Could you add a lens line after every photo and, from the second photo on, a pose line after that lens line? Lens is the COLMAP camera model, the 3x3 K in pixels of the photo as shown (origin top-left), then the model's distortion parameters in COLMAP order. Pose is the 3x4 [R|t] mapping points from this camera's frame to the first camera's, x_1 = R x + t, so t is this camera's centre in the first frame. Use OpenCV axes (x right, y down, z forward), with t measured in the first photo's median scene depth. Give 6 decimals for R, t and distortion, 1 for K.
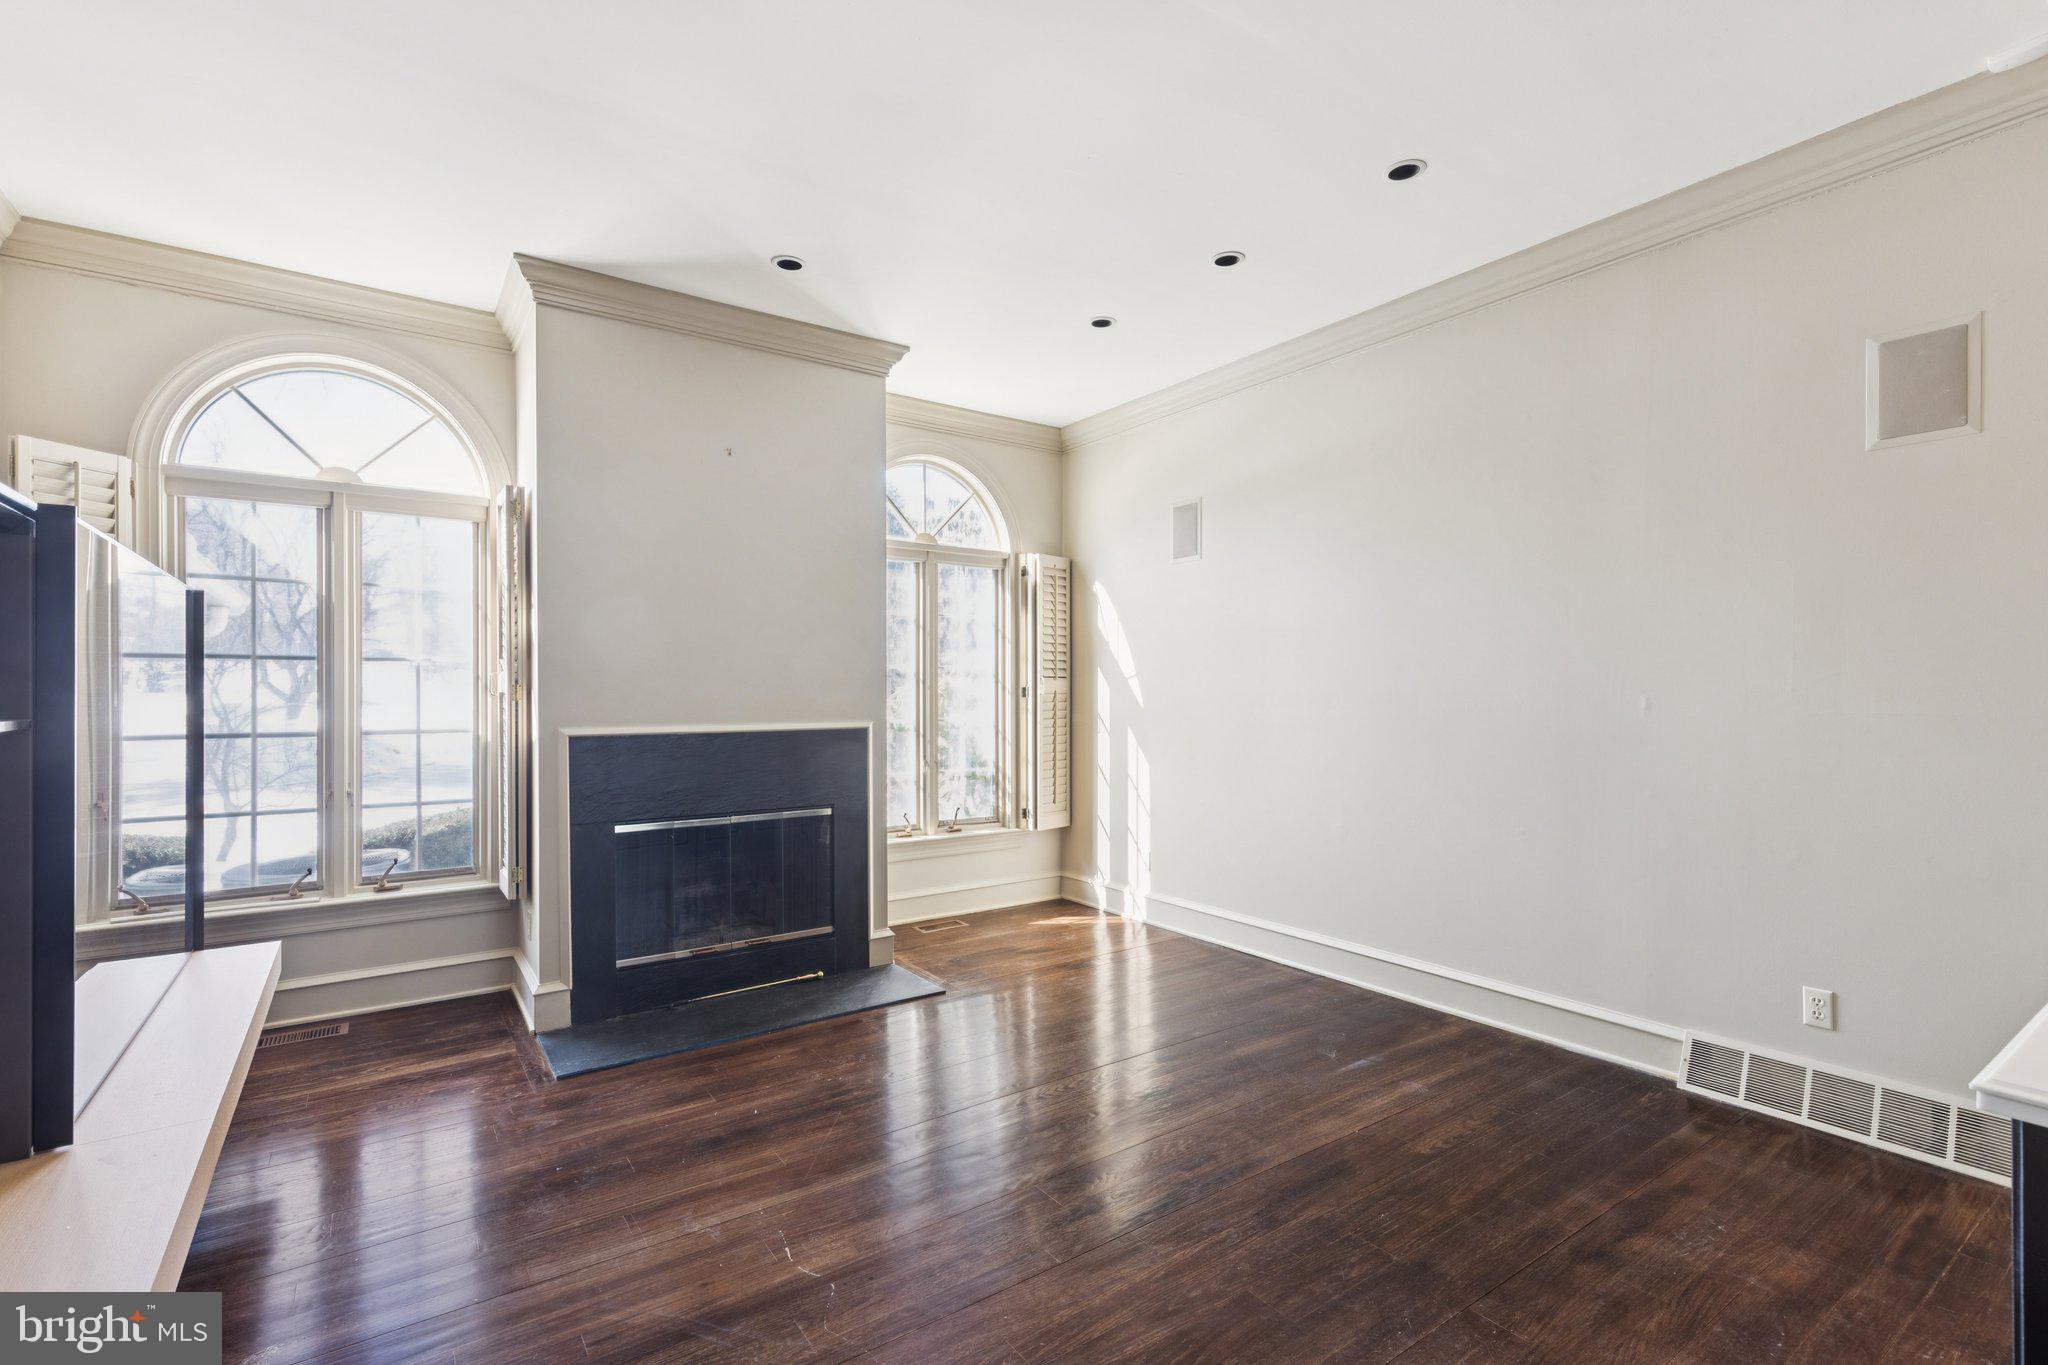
lens RADIAL K [[936.1, 0, 1025.6], [0, 936.1, 695.3], [0, 0, 1]] dist [0.001441, 0.000323]
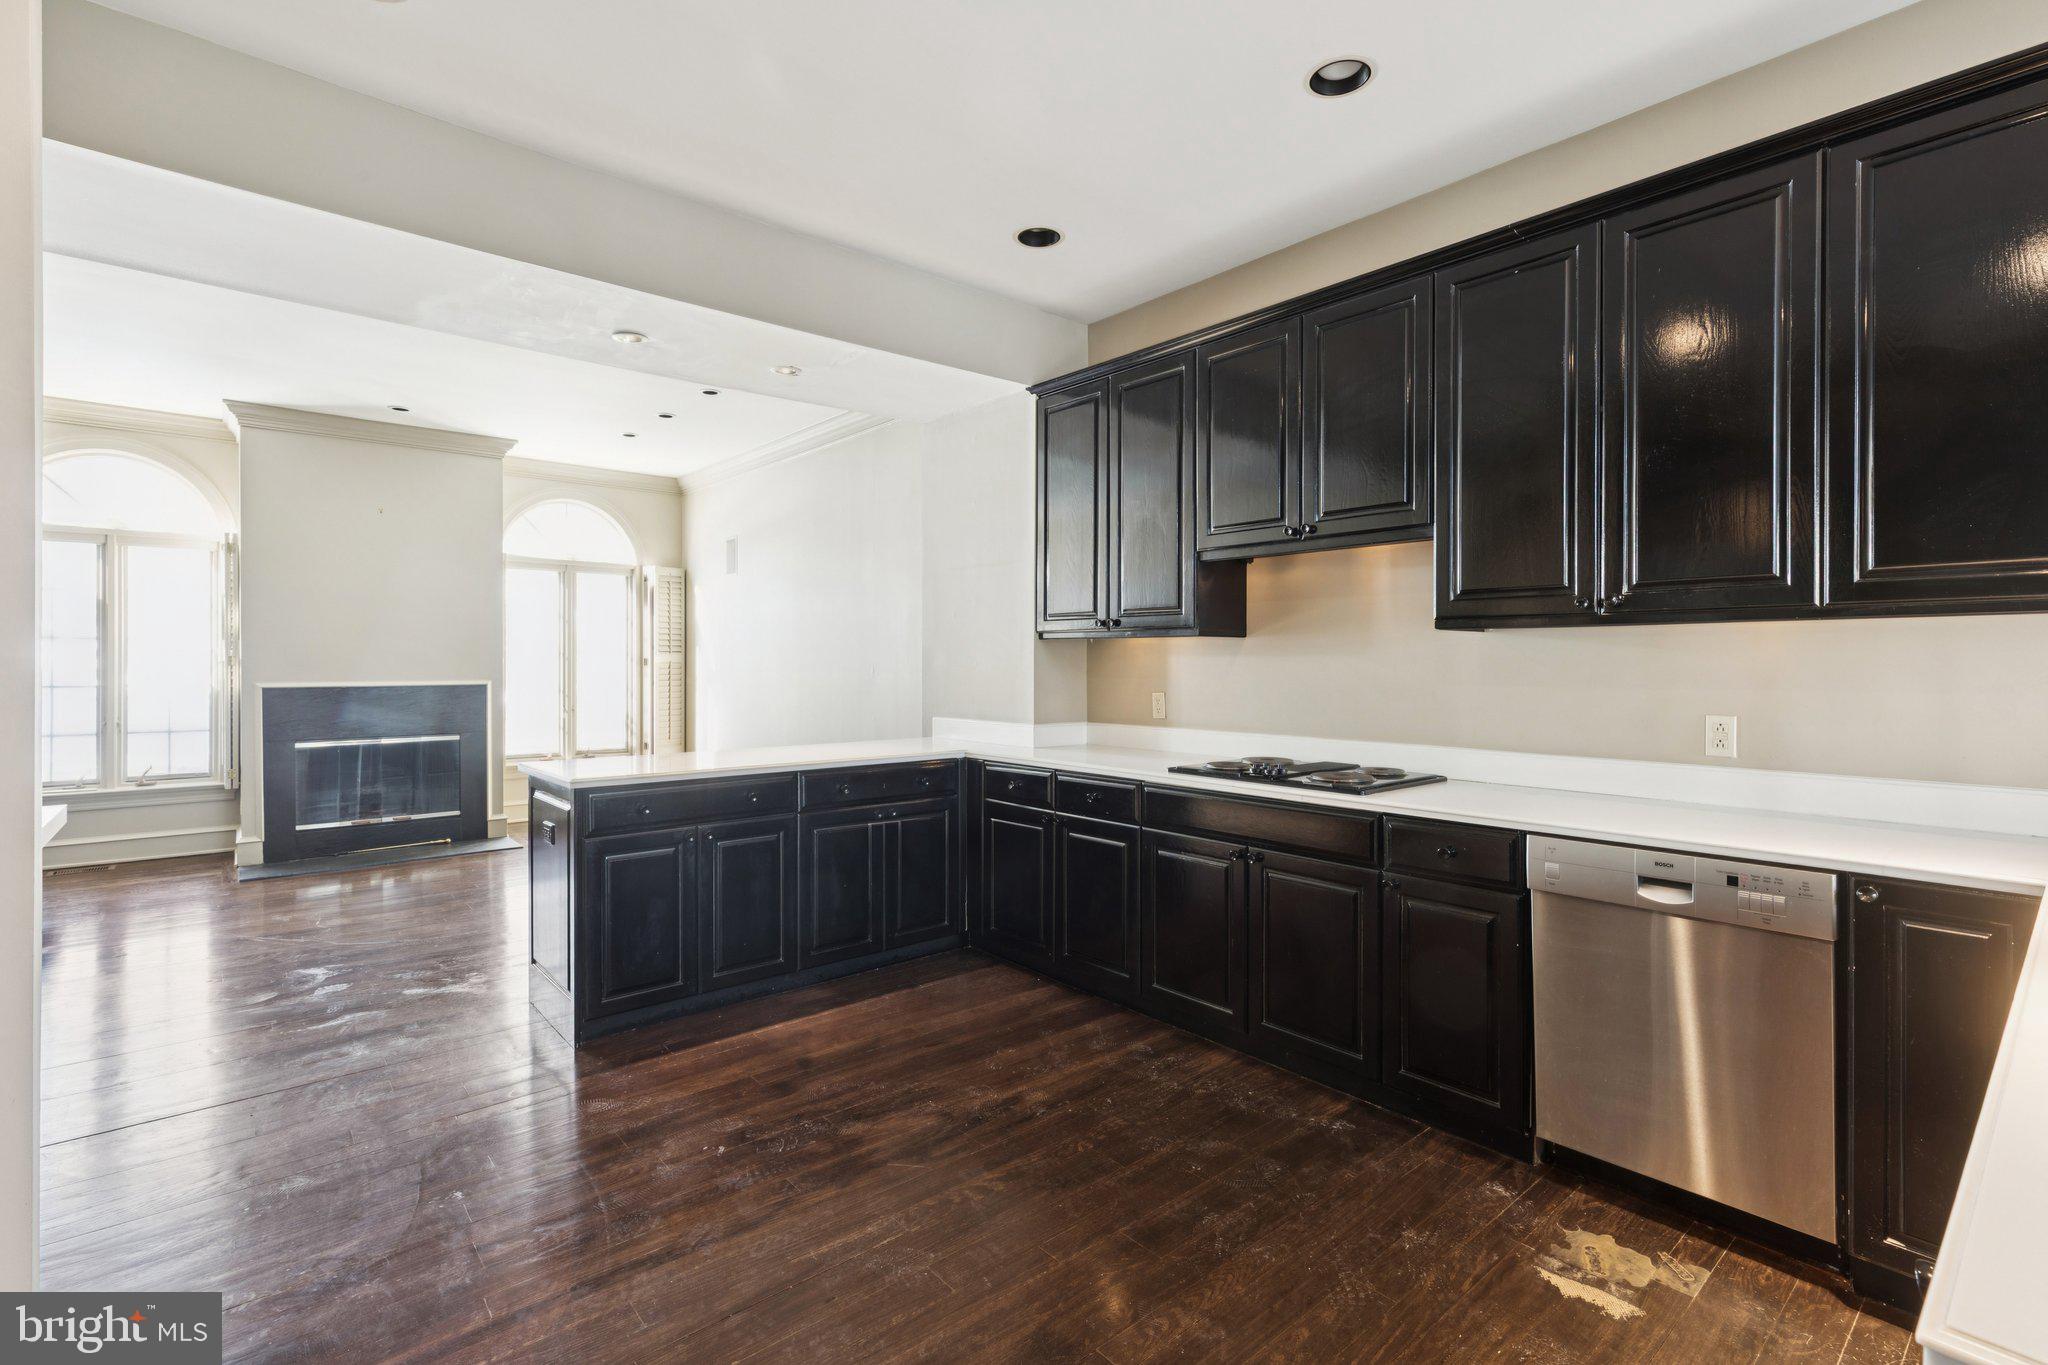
lens RADIAL K [[936.1, 0, 1023.3], [0, 936.1, 665.7], [0, 0, 1]] dist [0.001441, 0.000323]
pose [[0.995496, 0.004967, 0.094669, 0.566469], [-0.005027, 0.999987, 0.000391, -0.001759], [-0.094666, -0.000865, 0.995509, -0.630030]]
